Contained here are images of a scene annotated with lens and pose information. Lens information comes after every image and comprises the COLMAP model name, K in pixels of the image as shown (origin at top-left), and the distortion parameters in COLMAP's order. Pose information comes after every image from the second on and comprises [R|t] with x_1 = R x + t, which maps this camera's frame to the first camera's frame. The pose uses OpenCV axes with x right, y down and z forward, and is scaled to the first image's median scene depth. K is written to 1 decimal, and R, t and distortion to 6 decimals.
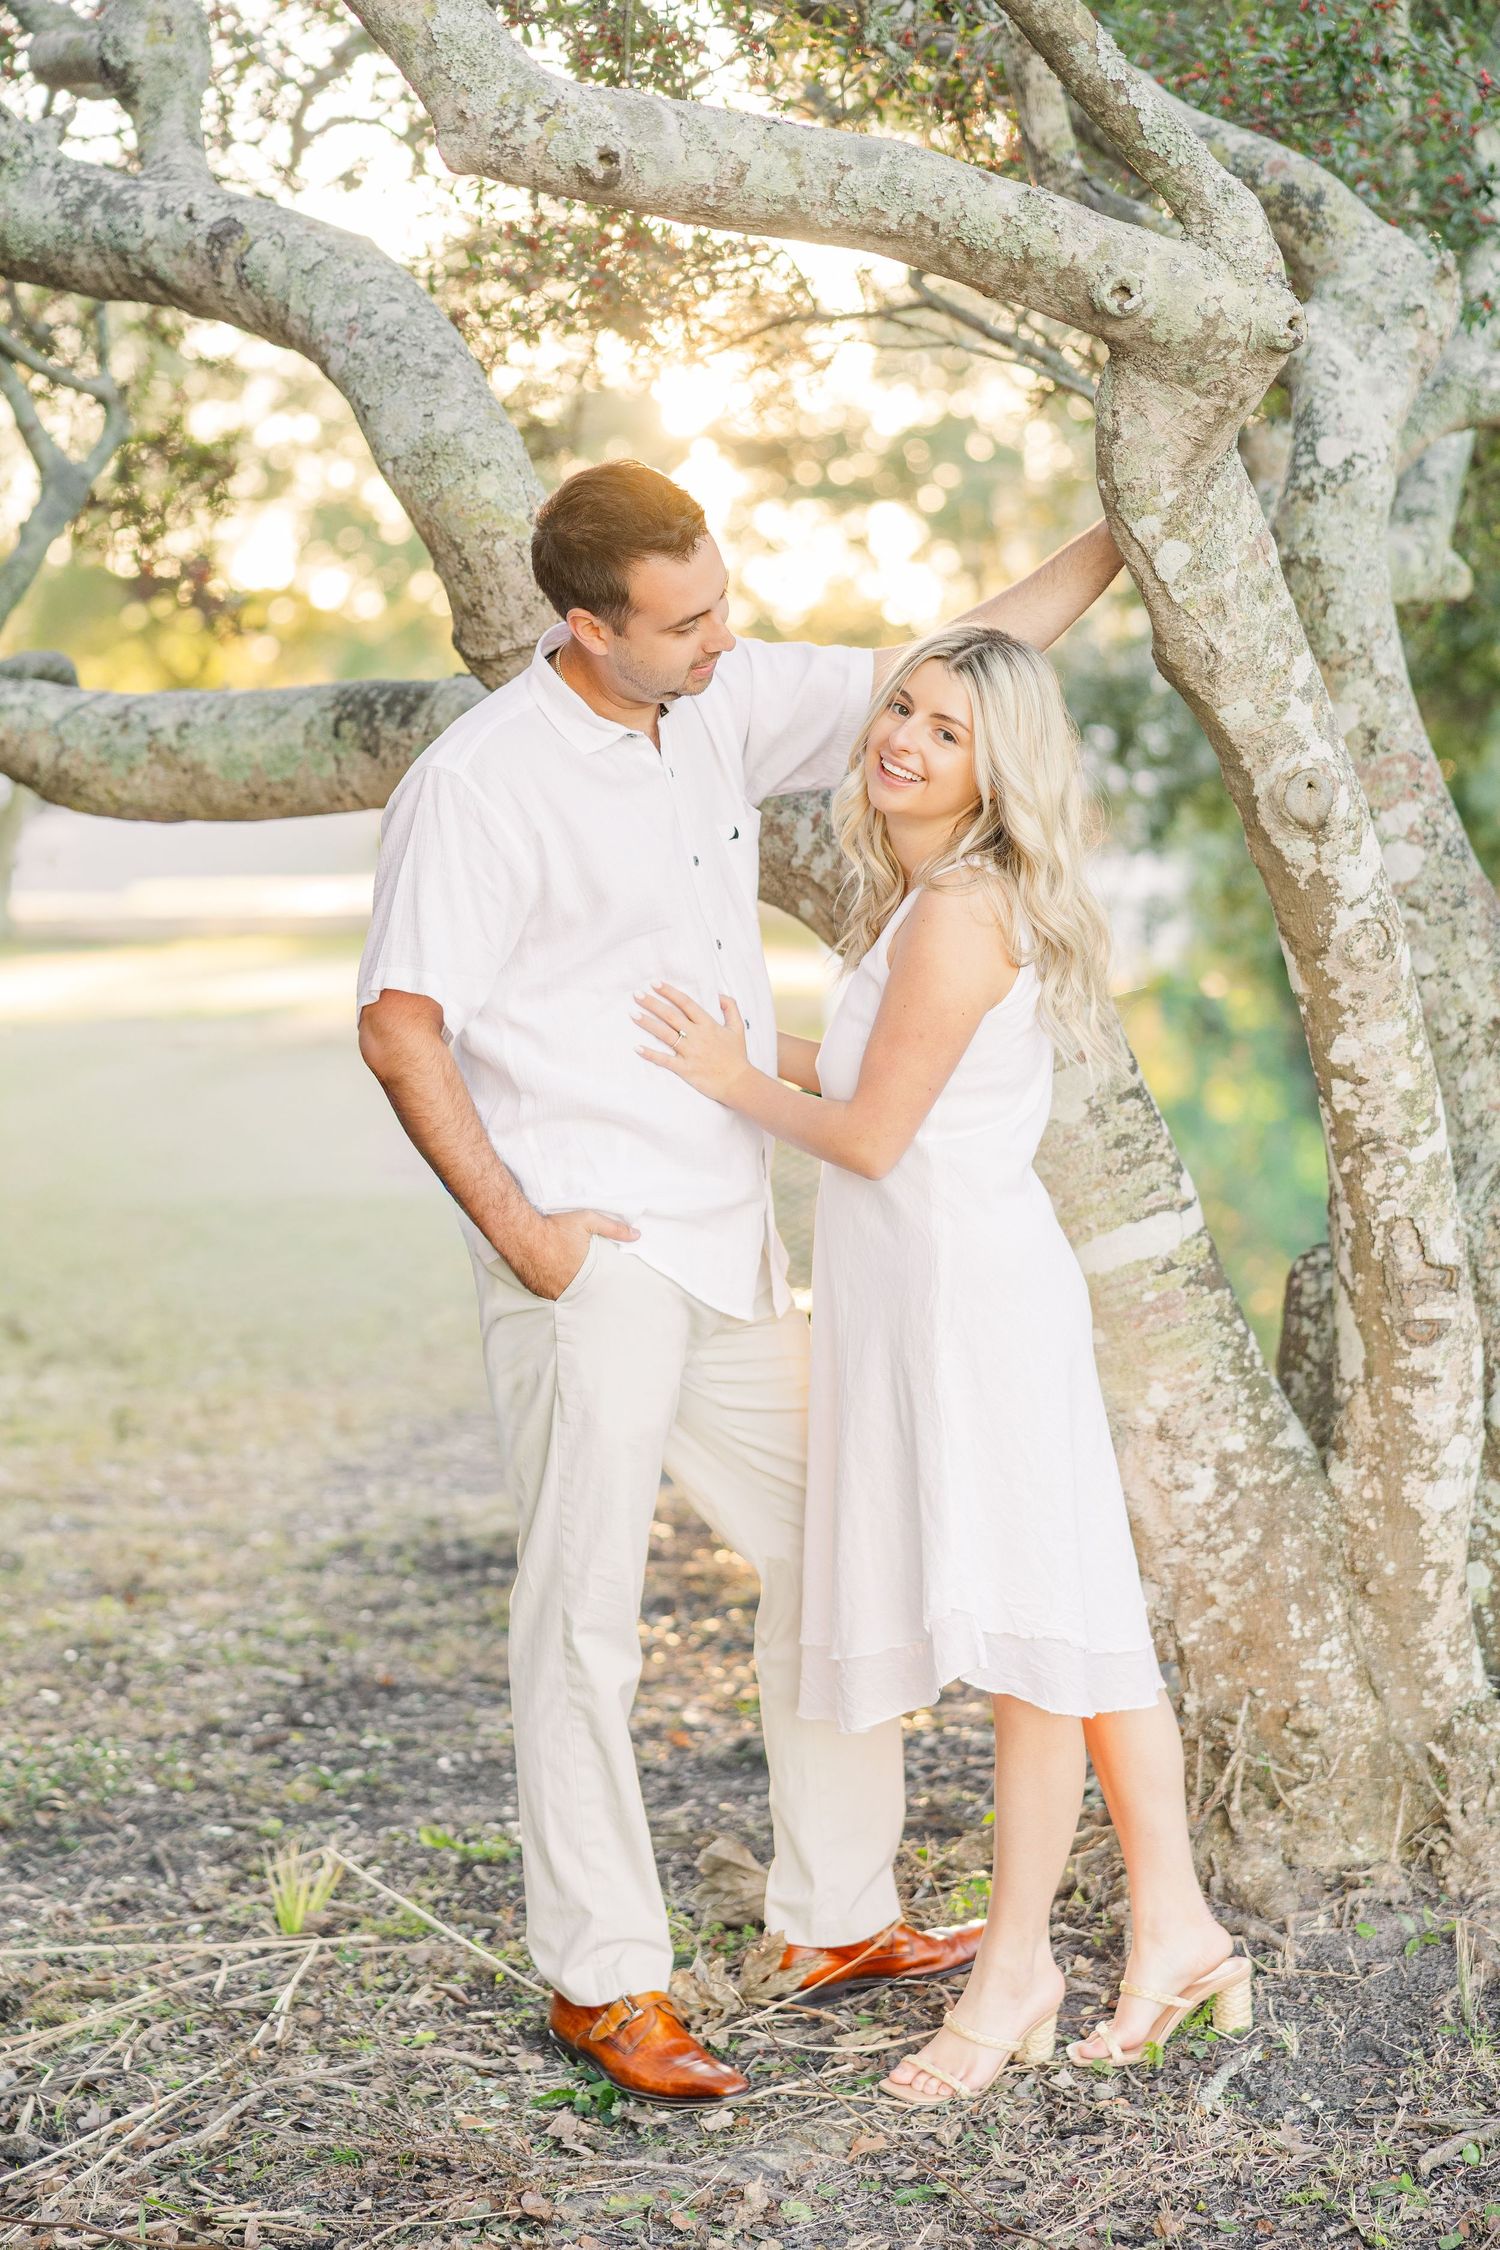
lens RADIAL K [[4457.9, 0, 770.4], [0, 4457.9, 1120.4], [0, 0, 1]] dist [0.029006, -0.052419]
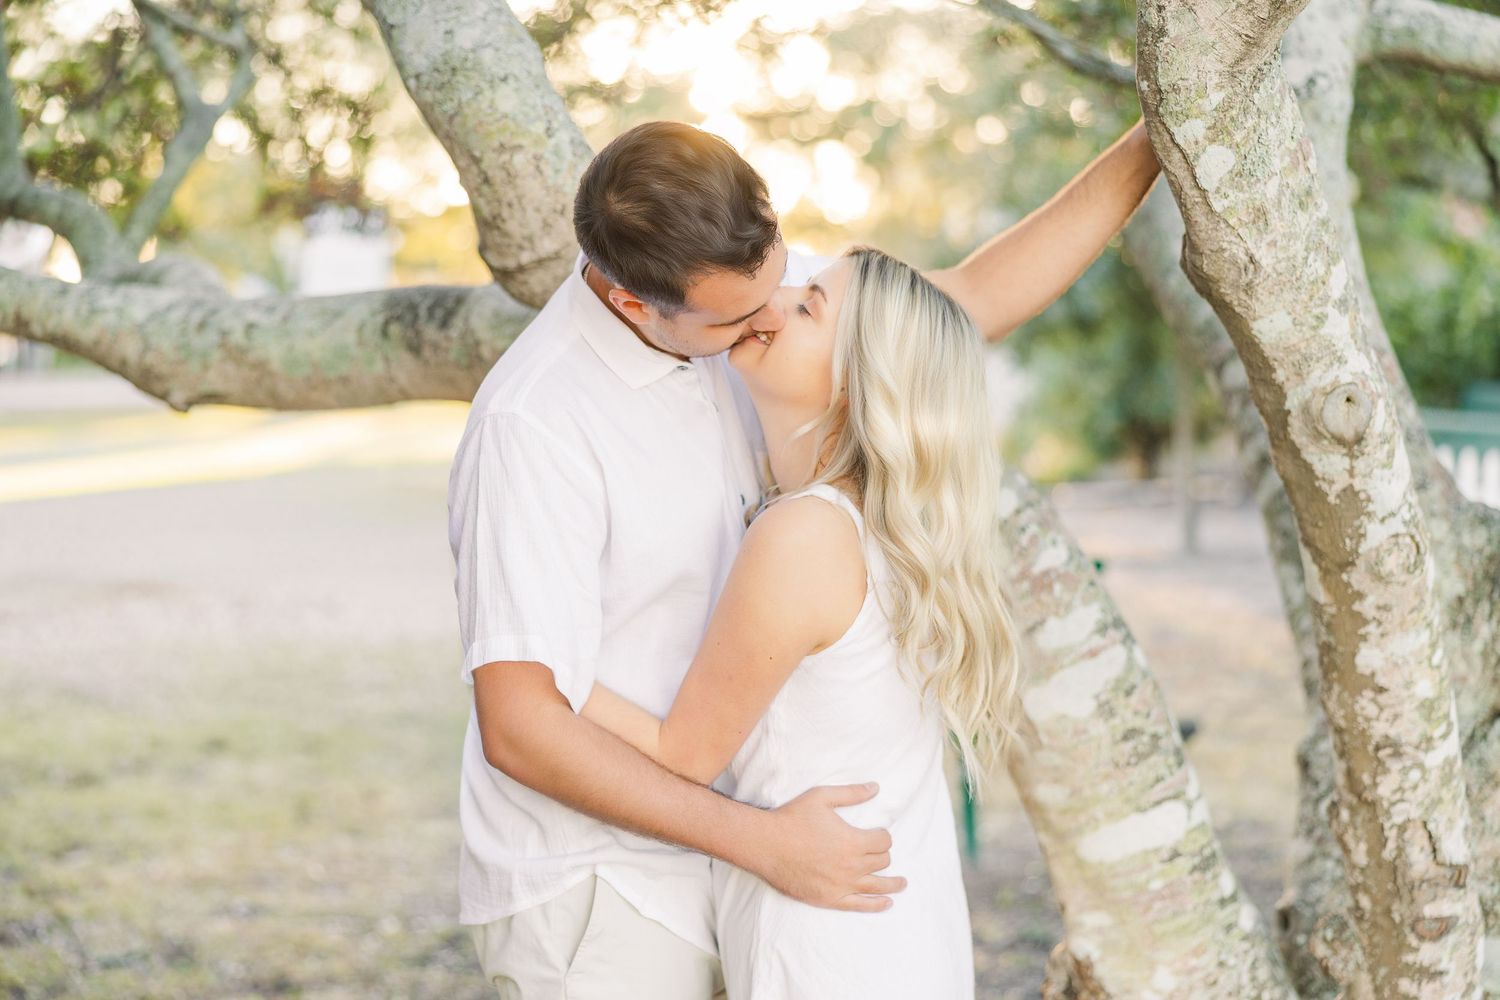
lens RADIAL K [[2523.6, 0, 750.0], [0, 2523.6, 500.0], [0, 0, 1]] dist [0.004240, -0.104558]
pose [[0.999974, -0.005506, -0.004662, -0.005718], [0.005504, 0.999985, -0.000380, -0.050808], [0.004664, 0.000354, 0.999989, 0.426716]]
